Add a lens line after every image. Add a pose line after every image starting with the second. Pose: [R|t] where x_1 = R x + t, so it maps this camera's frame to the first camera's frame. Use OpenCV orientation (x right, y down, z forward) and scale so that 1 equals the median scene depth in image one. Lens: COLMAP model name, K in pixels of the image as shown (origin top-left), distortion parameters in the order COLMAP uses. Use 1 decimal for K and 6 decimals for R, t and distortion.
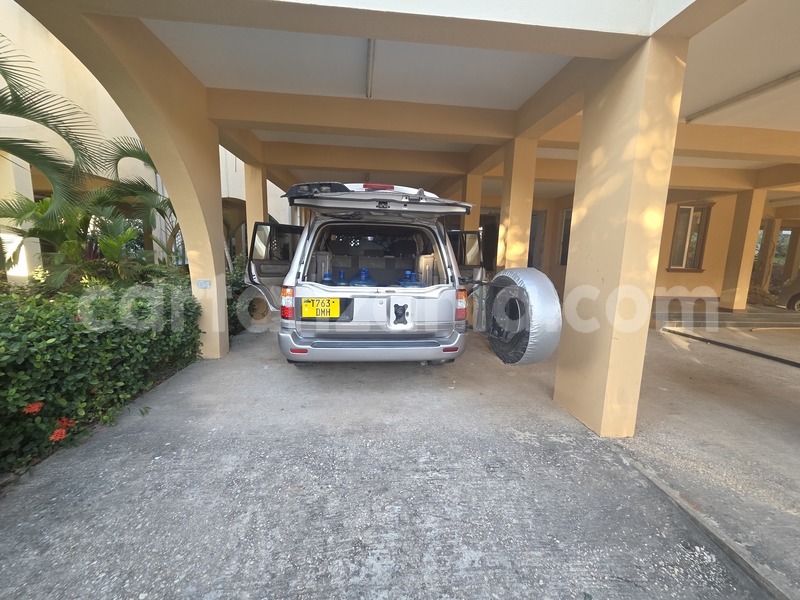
lens RADIAL K [[327.3, 0, 397.3], [0, 327.3, 299.0], [0, 0, 1]] dist [0.003941, -0.000136]
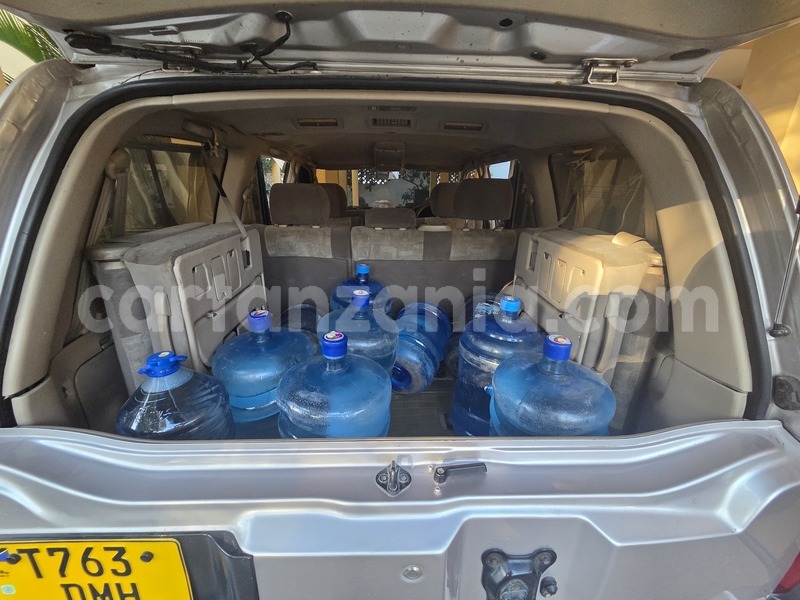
lens RADIAL K [[327.3, 0, 397.3], [0, 327.3, 299.0], [0, 0, 1]] dist [0.003941, -0.000136]
pose [[0.996154, 0.010989, -0.086928, -0.044034], [0.006417, 0.980290, 0.197458, -0.163496], [0.087385, -0.197256, 0.976450, 0.862278]]
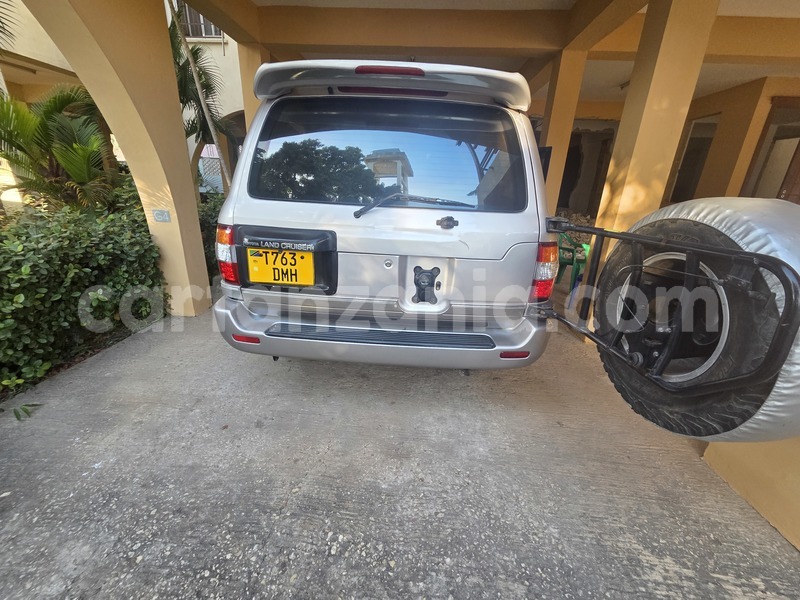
lens RADIAL K [[327.3, 0, 397.3], [0, 327.3, 299.0], [0, 0, 1]] dist [0.003941, -0.000136]
pose [[0.986458, 0.067617, -0.149426, 0.047863], [-0.037579, 0.980007, 0.195382, -0.035529], [0.159650, -0.187121, 0.969277, 0.481330]]
